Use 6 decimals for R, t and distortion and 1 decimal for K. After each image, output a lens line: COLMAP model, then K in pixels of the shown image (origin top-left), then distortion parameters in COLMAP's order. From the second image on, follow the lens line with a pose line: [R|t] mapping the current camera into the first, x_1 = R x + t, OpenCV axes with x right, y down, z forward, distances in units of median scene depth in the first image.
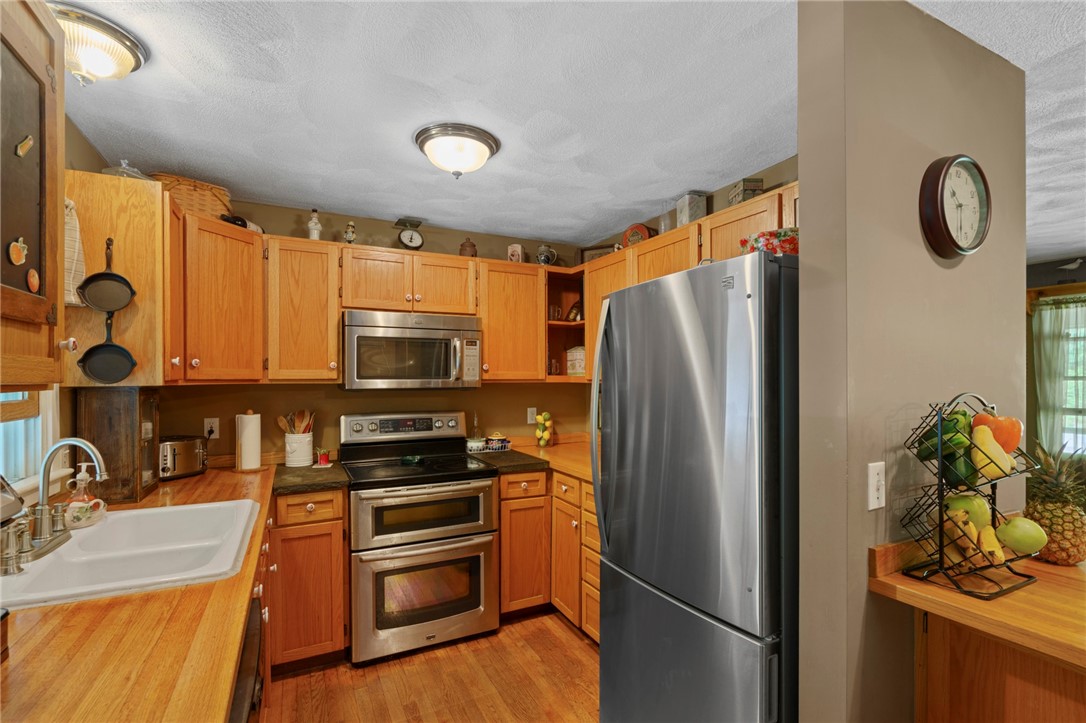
lens RADIAL K [[497.8, 0, 539.6], [0, 497.8, 379.7], [0, 0, 1]] dist [-0.002031, 0.000356]
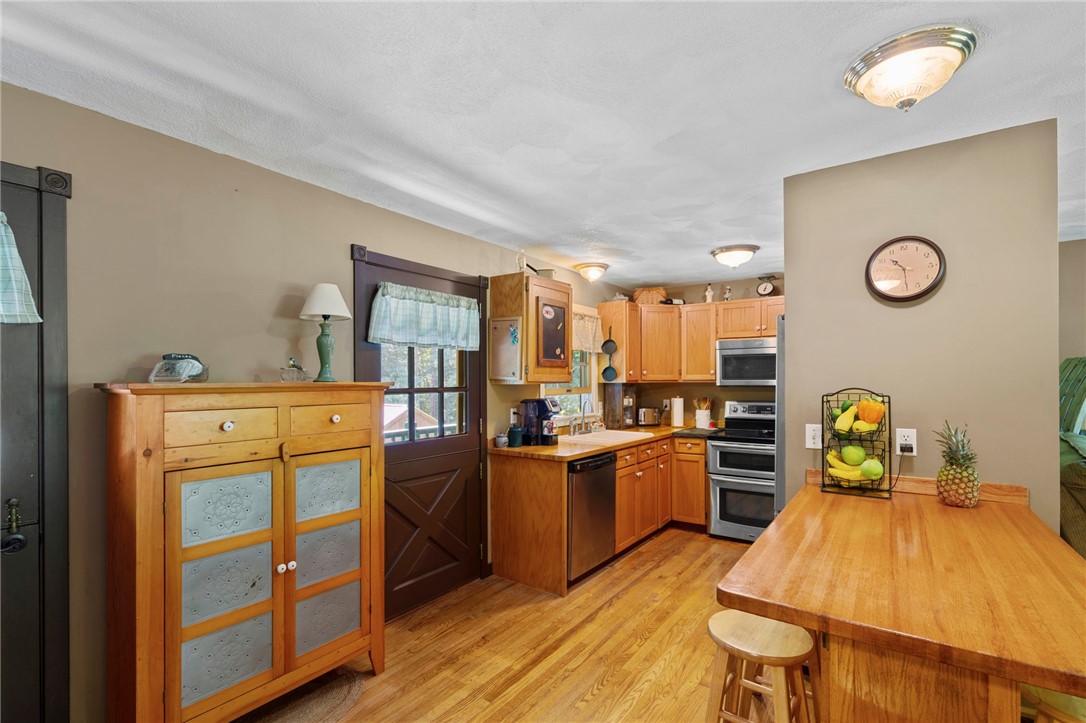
lens RADIAL K [[497.8, 0, 539.6], [0, 497.8, 379.7], [0, 0, 1]] dist [-0.002031, 0.000356]
pose [[0.466550, -0.000219, -0.884495, 0.884910], [0.000509, 1.000000, 0.000021, -0.002109], [0.884495, -0.000460, 0.466550, -0.382982]]
